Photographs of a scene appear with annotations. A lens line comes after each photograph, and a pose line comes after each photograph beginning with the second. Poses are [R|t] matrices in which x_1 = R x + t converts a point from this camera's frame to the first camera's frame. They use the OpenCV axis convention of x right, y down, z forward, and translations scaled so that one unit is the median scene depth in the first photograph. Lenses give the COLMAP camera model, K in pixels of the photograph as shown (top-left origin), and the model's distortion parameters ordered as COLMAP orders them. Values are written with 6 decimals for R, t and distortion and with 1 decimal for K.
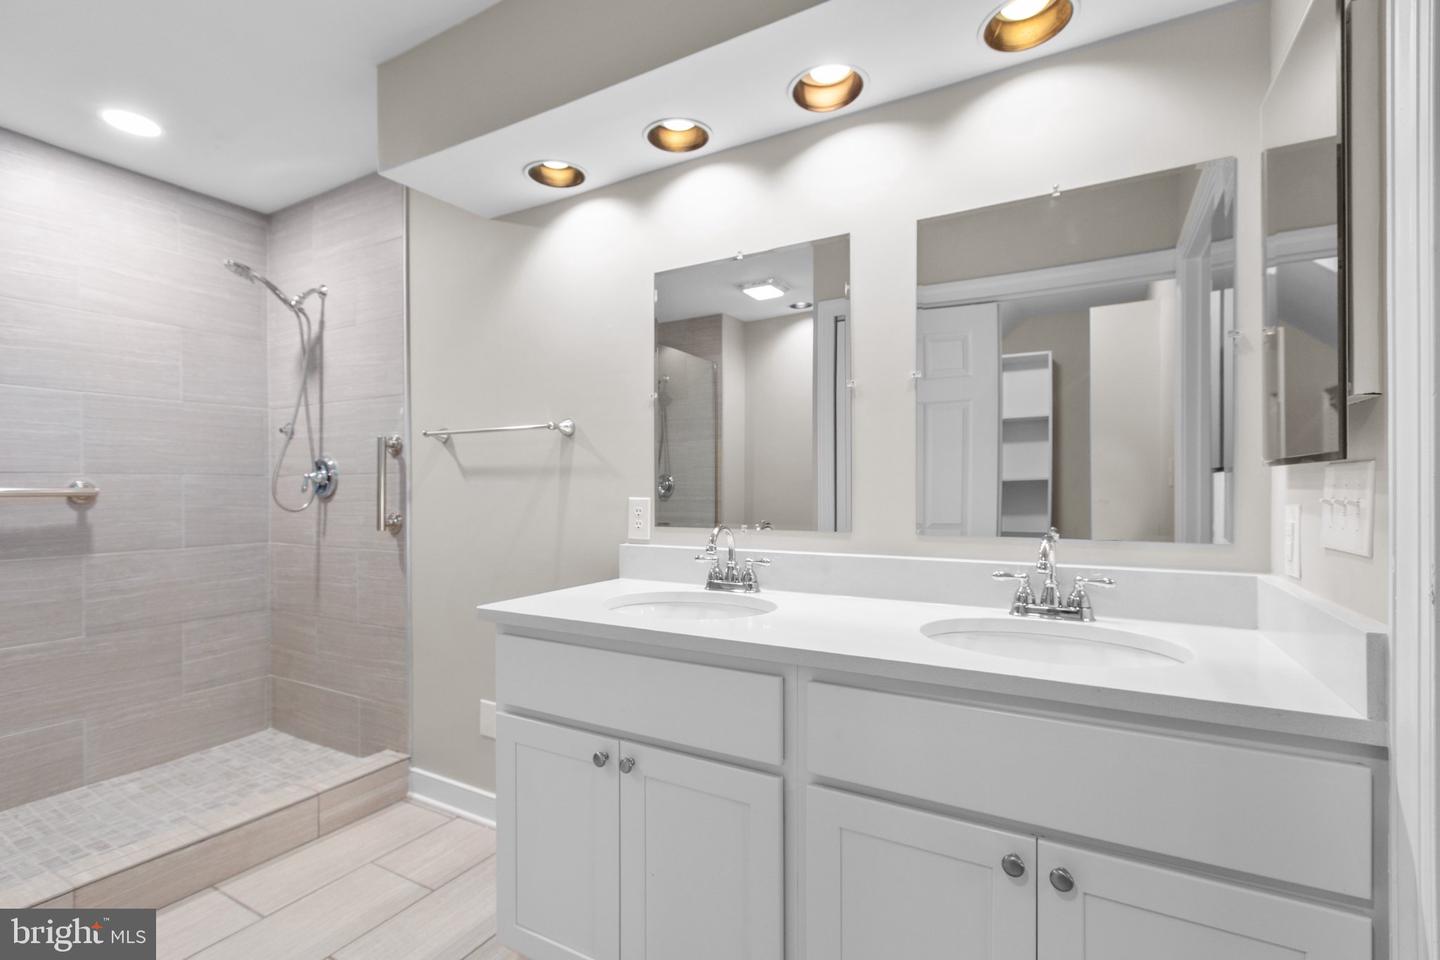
lens RADIAL K [[642.7, 0, 727.6], [0, 642.7, 489.4], [0, 0, 1]] dist [0.003773, -0.000687]
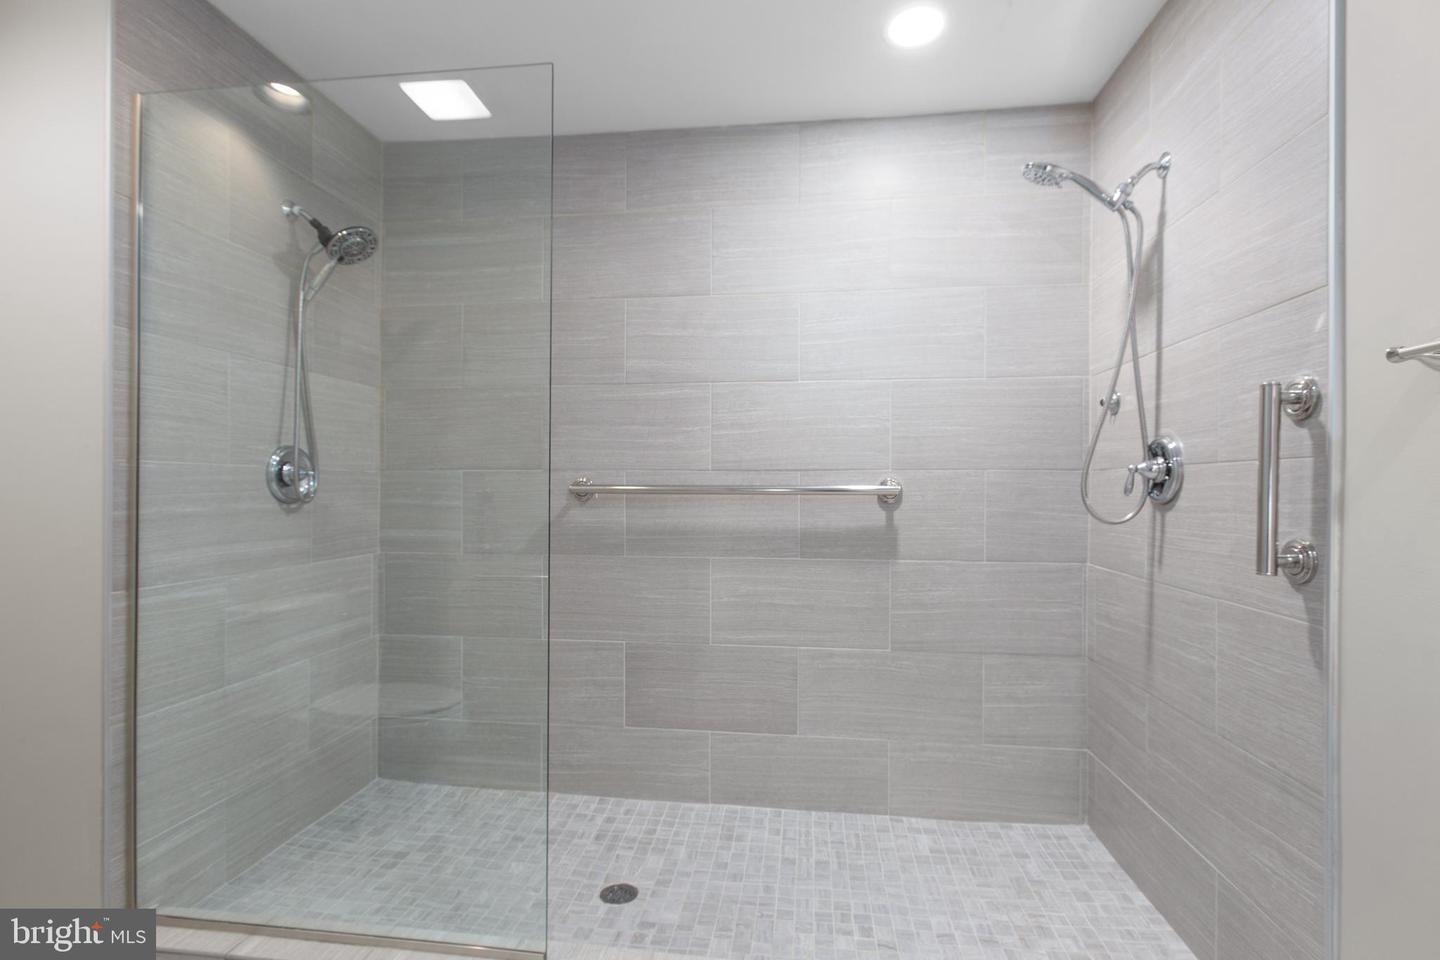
lens RADIAL K [[642.7, 0, 730.0], [0, 642.7, 491.2], [0, 0, 1]] dist [0.003773, -0.000687]
pose [[0.365497, 0.010495, -0.930754, -0.218578], [-0.008021, 0.999935, 0.008125, -0.000191], [0.930778, 0.004496, 0.365557, 0.415360]]
